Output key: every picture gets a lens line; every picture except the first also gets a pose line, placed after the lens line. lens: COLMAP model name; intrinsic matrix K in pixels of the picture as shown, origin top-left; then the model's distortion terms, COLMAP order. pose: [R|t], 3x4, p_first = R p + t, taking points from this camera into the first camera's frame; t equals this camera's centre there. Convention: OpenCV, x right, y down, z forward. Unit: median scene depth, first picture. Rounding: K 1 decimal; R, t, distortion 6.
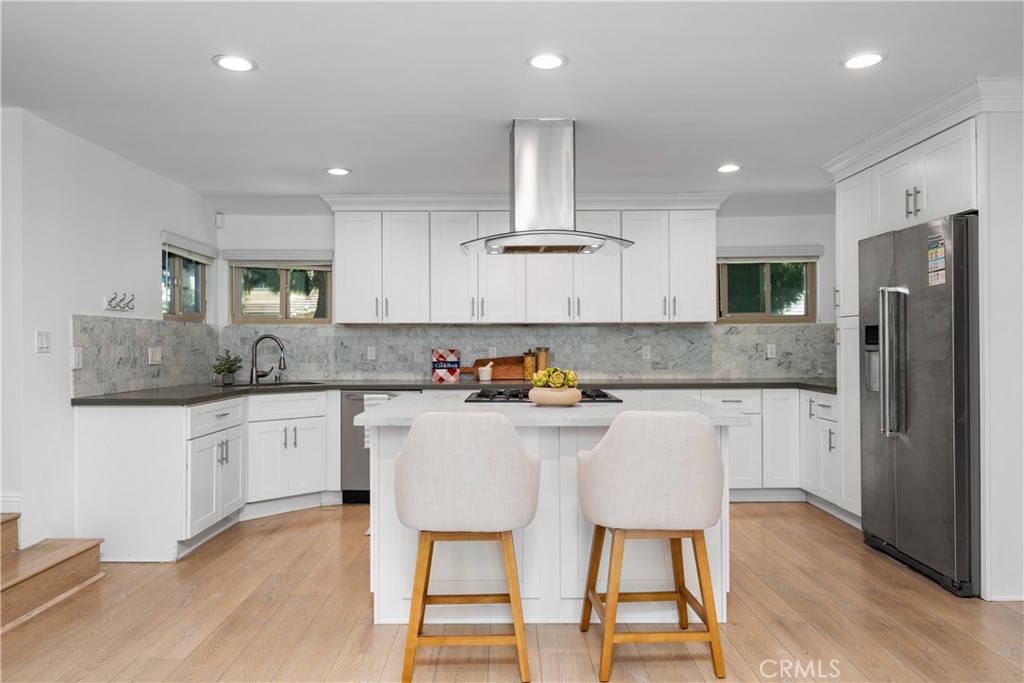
lens RADIAL K [[703.0, 0, 512.0], [0, 703.0, 341.5], [0, 0, 1]] dist [0.000636, 0.003347]
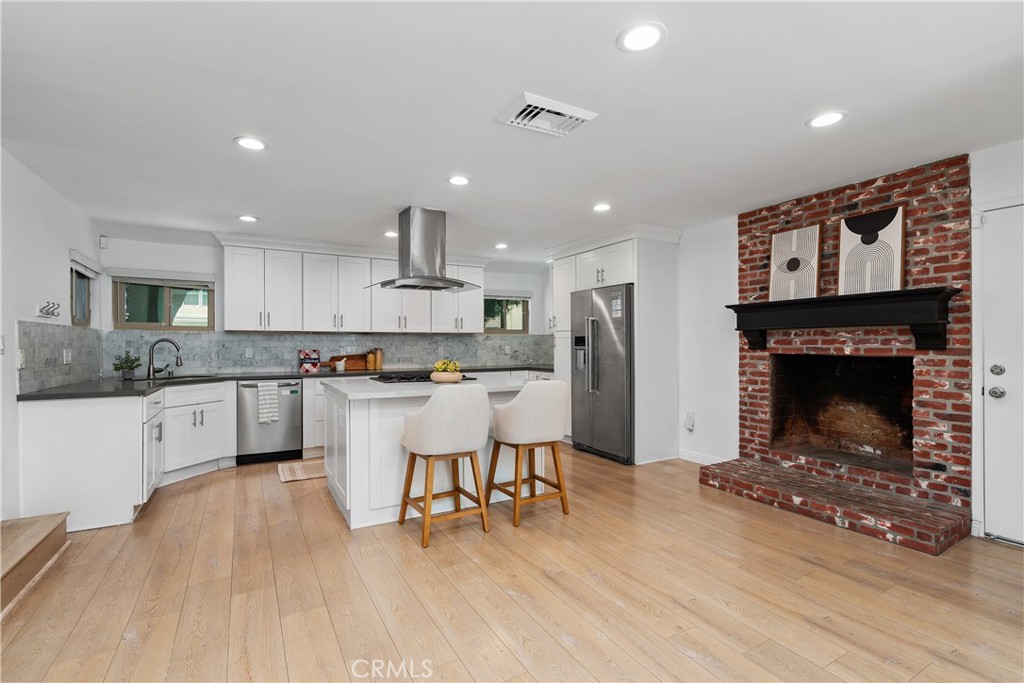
lens RADIAL K [[467.3, 0, 512.0], [0, 467.3, 341.5], [0, 0, 1]] dist [0.000241, 0.000403]
pose [[0.870314, 0.003629, 0.492484, -0.213309], [-0.000847, 0.999982, -0.005873, -0.000283], [-0.492496, 0.004694, 0.870302, -0.029985]]
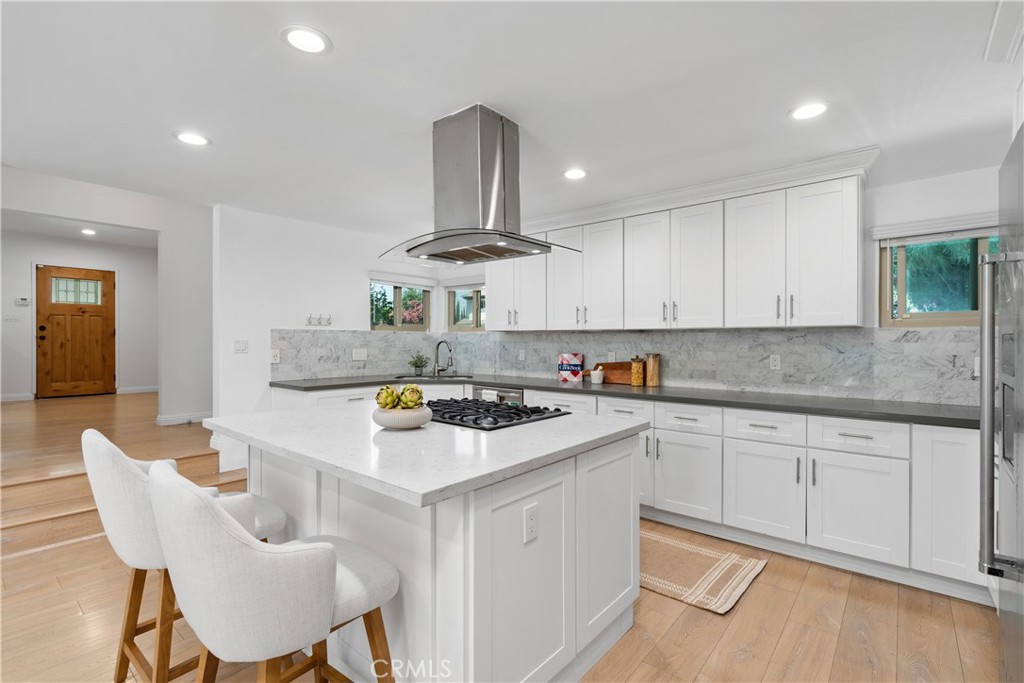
lens RADIAL K [[467.3, 0, 512.0], [0, 467.3, 341.5], [0, 0, 1]] dist [0.000241, 0.000403]
pose [[0.761981, 0.006541, -0.647566, 0.333708], [-0.003021, 0.999974, 0.006547, -0.013006], [0.647592, -0.003032, 0.761981, 0.384089]]
